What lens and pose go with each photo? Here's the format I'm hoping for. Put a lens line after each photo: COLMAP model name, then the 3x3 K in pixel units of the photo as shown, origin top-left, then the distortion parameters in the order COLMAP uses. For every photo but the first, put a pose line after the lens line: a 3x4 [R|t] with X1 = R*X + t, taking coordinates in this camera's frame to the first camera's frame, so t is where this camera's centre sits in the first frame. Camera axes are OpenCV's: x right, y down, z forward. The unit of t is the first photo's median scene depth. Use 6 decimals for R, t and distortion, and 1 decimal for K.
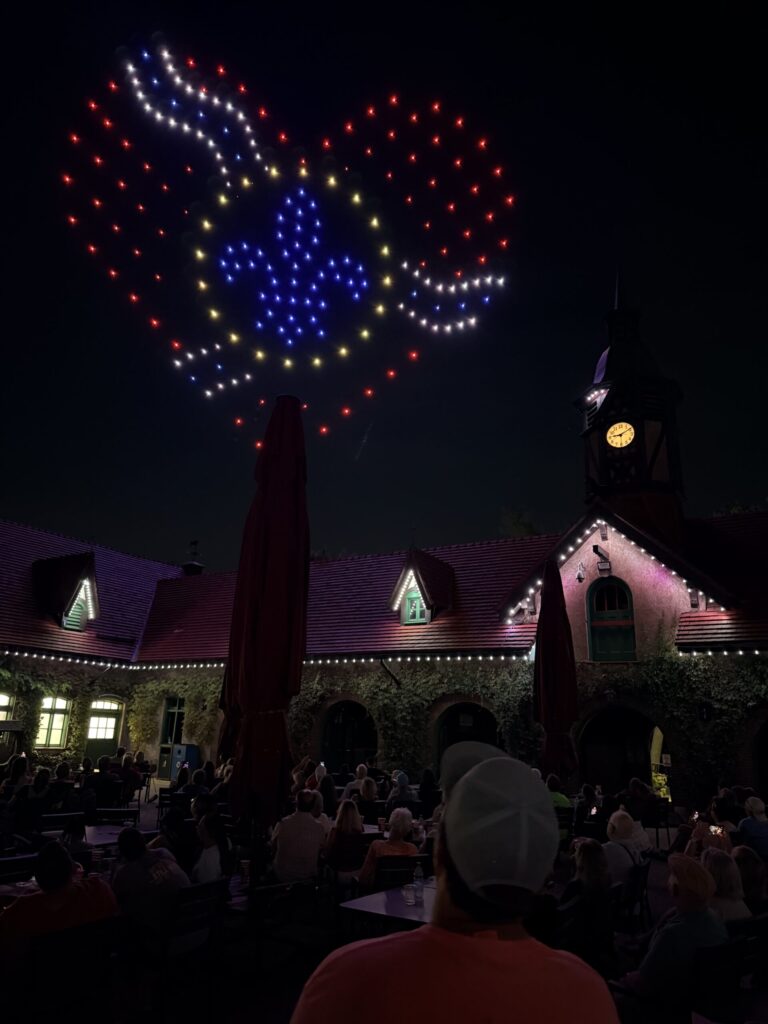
lens RADIAL K [[728.7, 0, 380.7], [0, 728.7, 517.1], [0, 0, 1]] dist [0.102191, -0.189269]
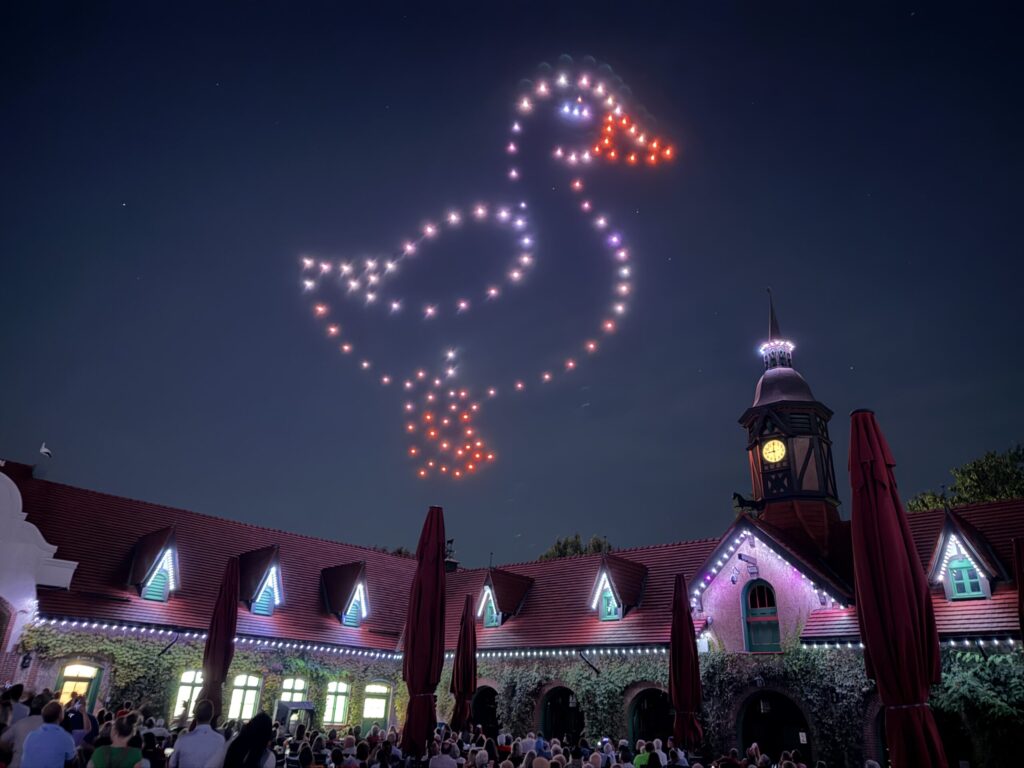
lens RADIAL K [[739.4, 0, 507.0], [0, 739.4, 379.9], [0, 0, 1]] dist [-0.005713, -0.005280]
pose [[0.976130, -0.083012, -0.200695, 0.162265], [0.053620, 0.987579, -0.147691, -0.075815], [0.210462, 0.133405, 0.968457, -0.272379]]
